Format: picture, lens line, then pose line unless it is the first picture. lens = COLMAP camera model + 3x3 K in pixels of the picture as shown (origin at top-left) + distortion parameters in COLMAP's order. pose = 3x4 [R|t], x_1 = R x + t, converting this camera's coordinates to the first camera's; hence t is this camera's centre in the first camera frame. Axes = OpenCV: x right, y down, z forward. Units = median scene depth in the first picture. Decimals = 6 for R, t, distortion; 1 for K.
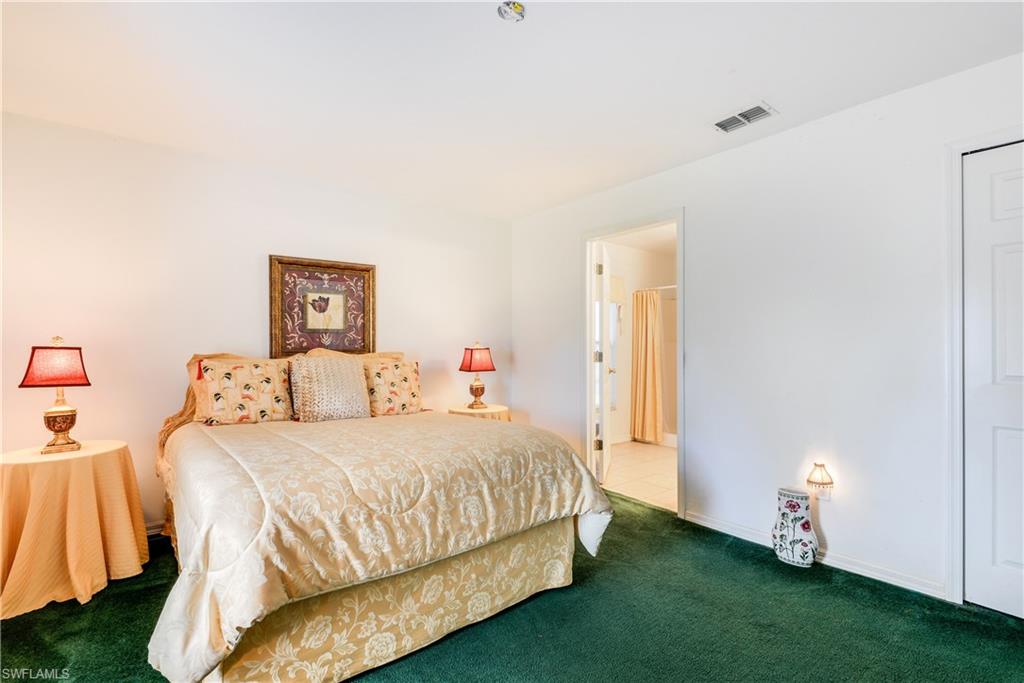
lens RADIAL K [[466.1, 0, 510.7], [0, 466.1, 341.5], [0, 0, 1]] dist [-0.000045, -0.006639]
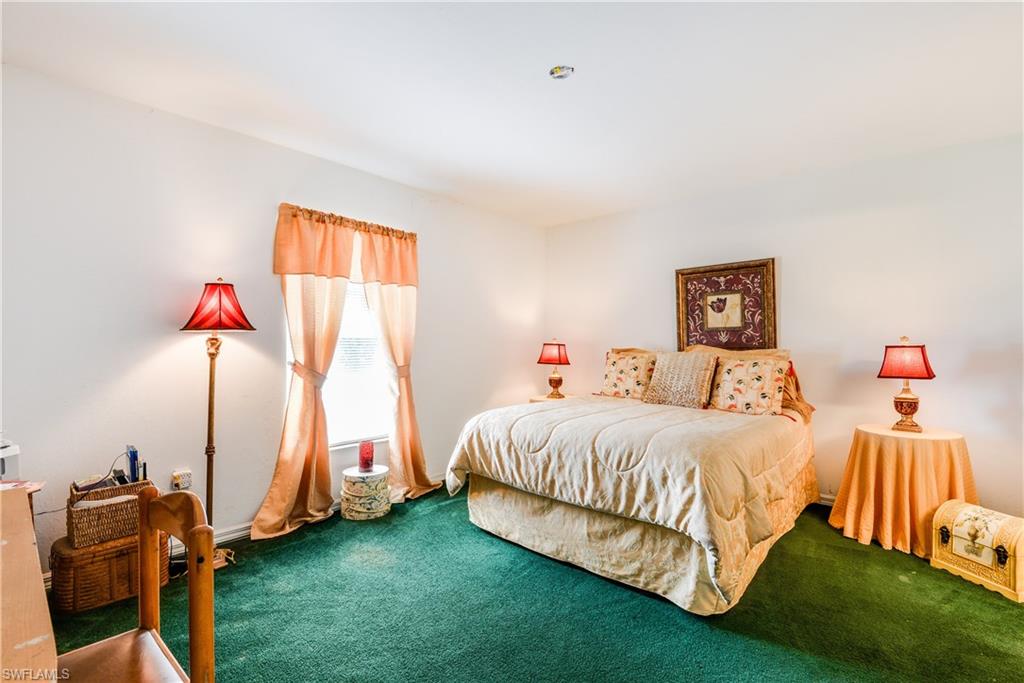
lens RADIAL K [[466.1, 0, 504.4], [0, 466.1, 342.7], [0, 0, 1]] dist [-0.000045, -0.006639]
pose [[0.150691, 0.002009, -0.988579, 0.614910], [0.014522, 0.999886, 0.004245, -0.002890], [0.988474, -0.014996, 0.150645, 0.335608]]
